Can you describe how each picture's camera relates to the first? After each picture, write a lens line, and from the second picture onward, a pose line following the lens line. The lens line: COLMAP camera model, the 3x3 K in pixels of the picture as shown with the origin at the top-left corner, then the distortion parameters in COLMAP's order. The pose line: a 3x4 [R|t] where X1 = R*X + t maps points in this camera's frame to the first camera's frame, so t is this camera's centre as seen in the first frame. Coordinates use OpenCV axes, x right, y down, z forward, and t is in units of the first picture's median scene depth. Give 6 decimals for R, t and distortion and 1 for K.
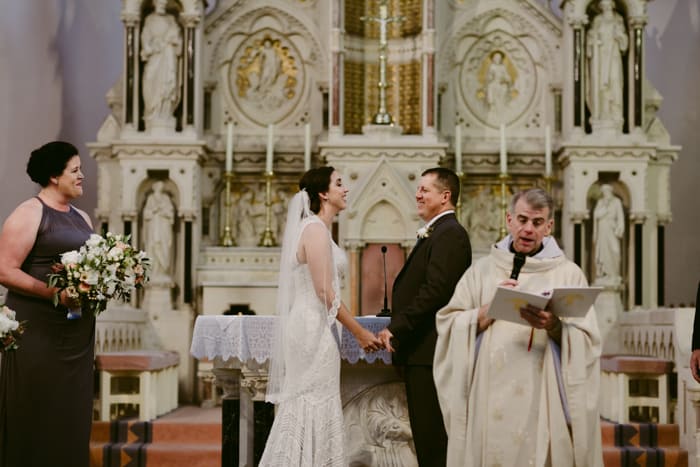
lens RADIAL K [[1604.8, 0, 350.0], [0, 1604.8, 233.5], [0, 0, 1]] dist [0.015285, 0.017949]
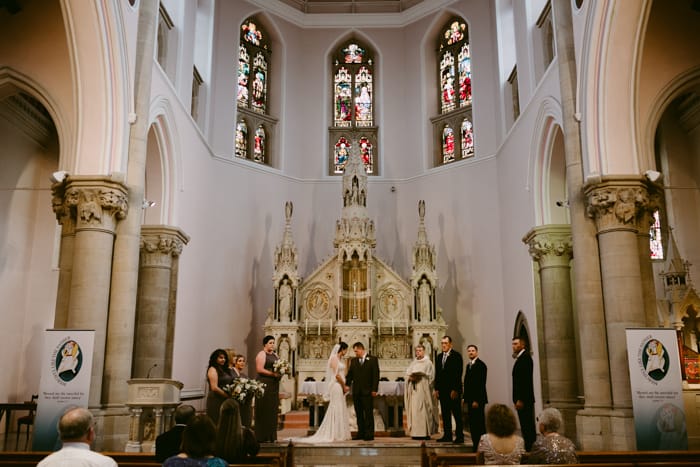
lens RADIAL K [[657.3, 0, 350.0], [0, 657.3, 233.5], [0, 0, 1]] dist [0.002217, 0.004260]
pose [[0.999924, -0.005923, 0.010793, -0.002401], [0.007630, 0.986152, -0.165669, -0.019082], [-0.009663, 0.165739, 0.986122, -0.312821]]
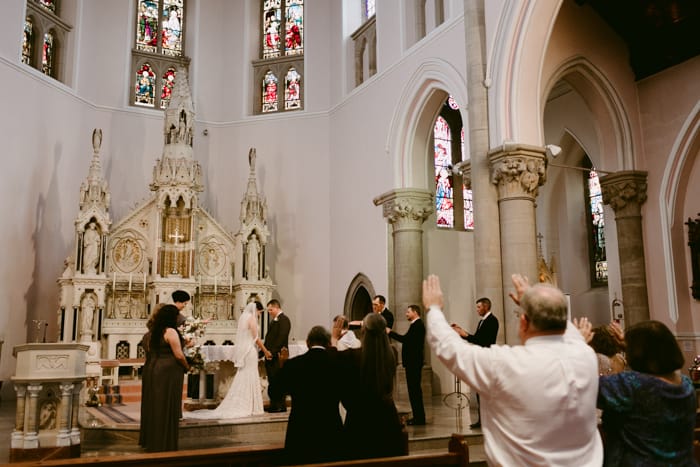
lens RADIAL K [[657.3, 0, 350.0], [0, 657.3, 233.5], [0, 0, 1]] dist [0.002217, 0.004260]
pose [[0.881691, 0.063174, 0.467579, -0.248732], [-0.011346, 0.993548, -0.112841, -0.013113], [-0.471691, 0.094186, 0.876719, -0.144400]]
